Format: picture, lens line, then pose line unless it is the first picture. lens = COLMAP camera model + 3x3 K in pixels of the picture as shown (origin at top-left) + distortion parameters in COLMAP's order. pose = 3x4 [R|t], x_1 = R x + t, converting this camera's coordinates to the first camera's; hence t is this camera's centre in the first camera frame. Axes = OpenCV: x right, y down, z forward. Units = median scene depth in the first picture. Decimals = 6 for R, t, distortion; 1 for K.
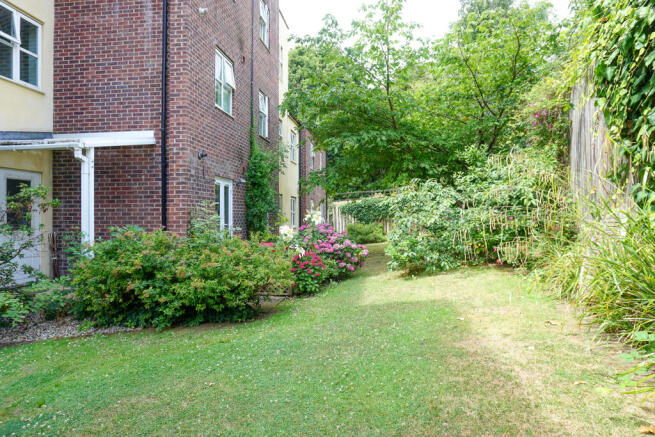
lens RADIAL K [[444.1, 0, 327.5], [0, 444.1, 217.5], [0, 0, 1]] dist [0.002430, 0.001101]
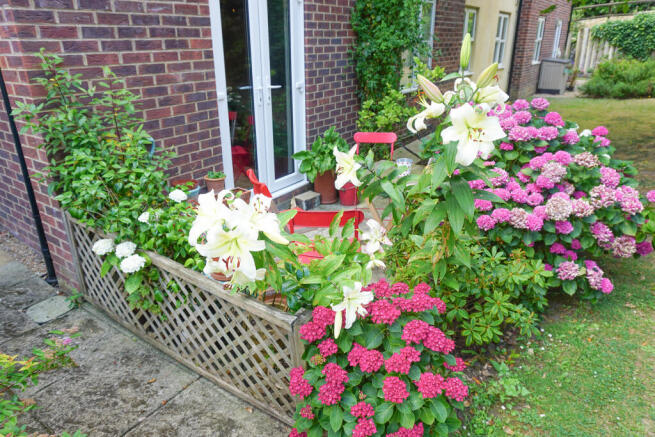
lens RADIAL K [[444.1, 0, 327.8], [0, 444.1, 218.3], [0, 0, 1]] dist [0.002430, 0.001101]
pose [[0.892555, 0.168145, -0.418417, 0.002681], [-0.000900, 0.928543, 0.371223, -0.008113], [0.450938, -0.330960, 0.828927, 0.225510]]
